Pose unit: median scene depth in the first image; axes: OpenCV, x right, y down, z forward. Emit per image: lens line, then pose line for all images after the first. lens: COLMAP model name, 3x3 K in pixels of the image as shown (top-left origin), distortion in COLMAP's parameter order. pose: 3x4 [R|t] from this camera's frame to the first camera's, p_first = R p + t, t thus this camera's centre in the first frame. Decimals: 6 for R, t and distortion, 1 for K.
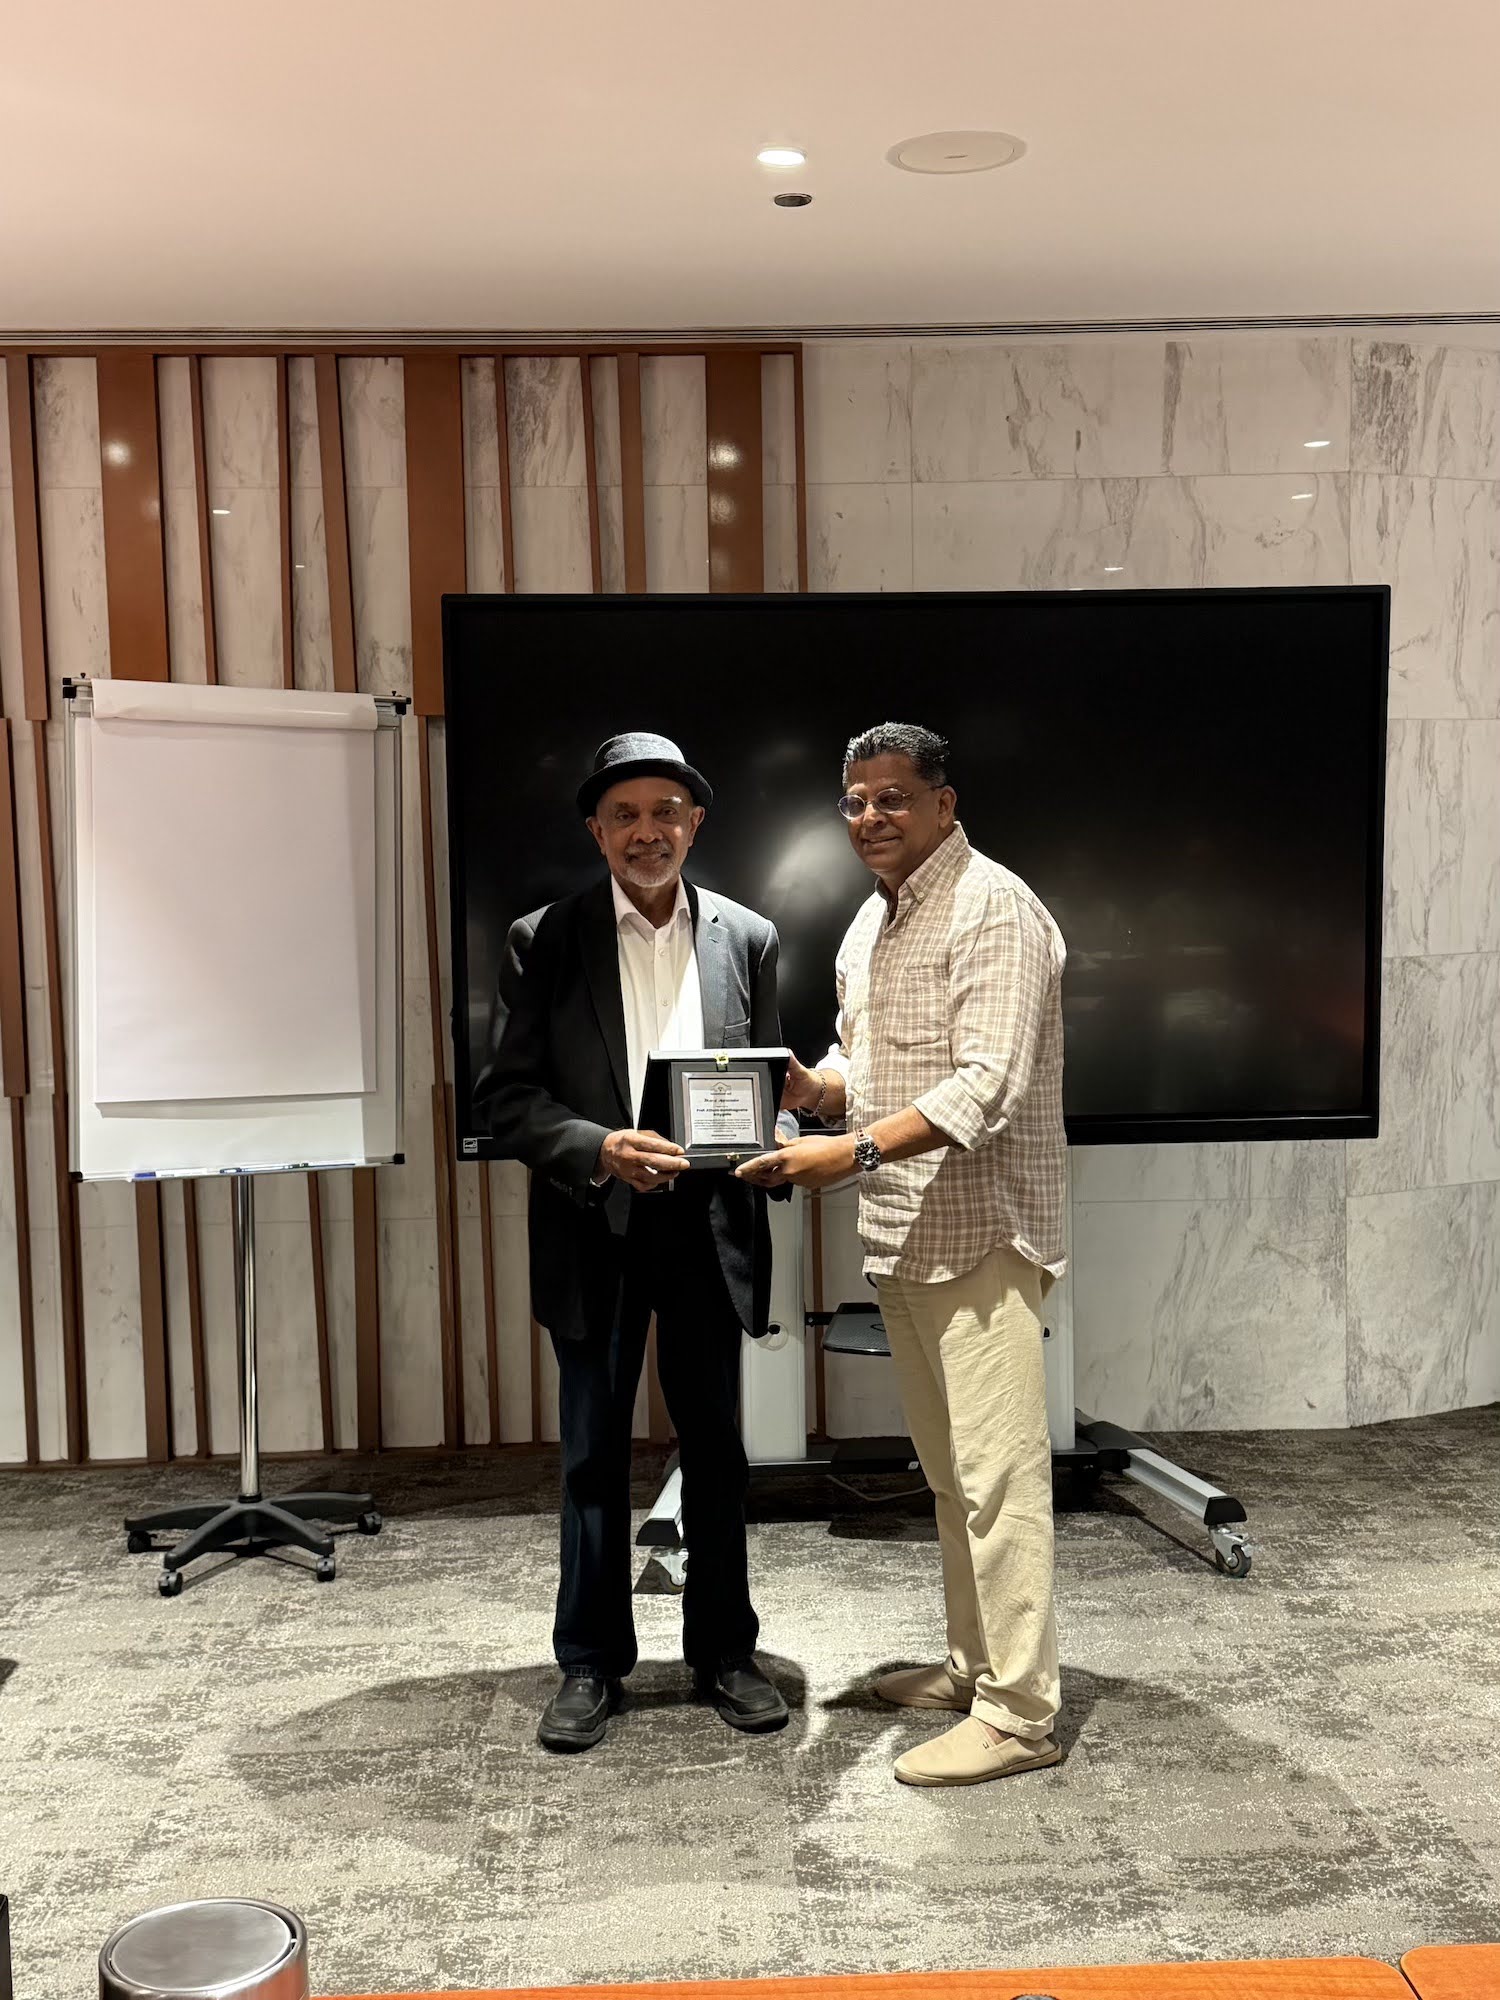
lens RADIAL K [[2371.0, 0, 750.0], [0, 2371.0, 1000.0], [0, 0, 1]] dist [0.146599, -0.021595]
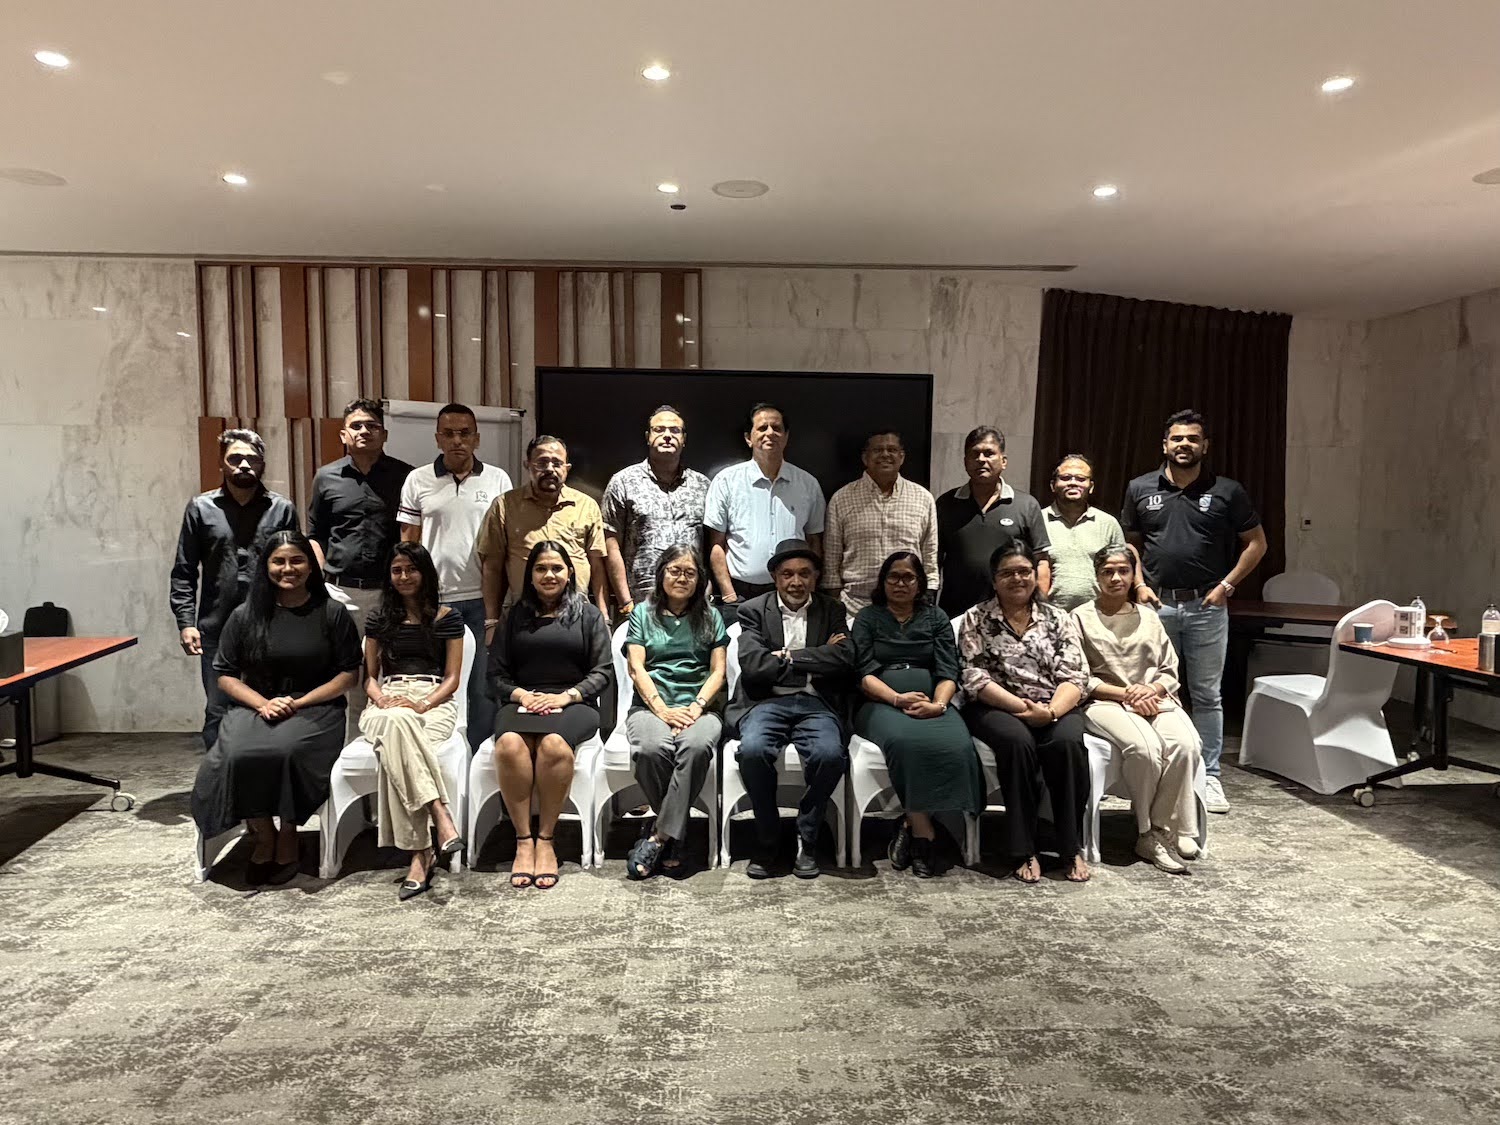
lens RADIAL K [[1020.3, 0, 775.4], [0, 1020.3, 584.2], [0, 0, 1]] dist [0.007020, -0.002327]
pose [[0.999669, 0.025047, -0.005962, 0.110089], [-0.024950, 0.999563, 0.015834, 0.023738], [0.006356, -0.015680, 0.999857, -0.025550]]
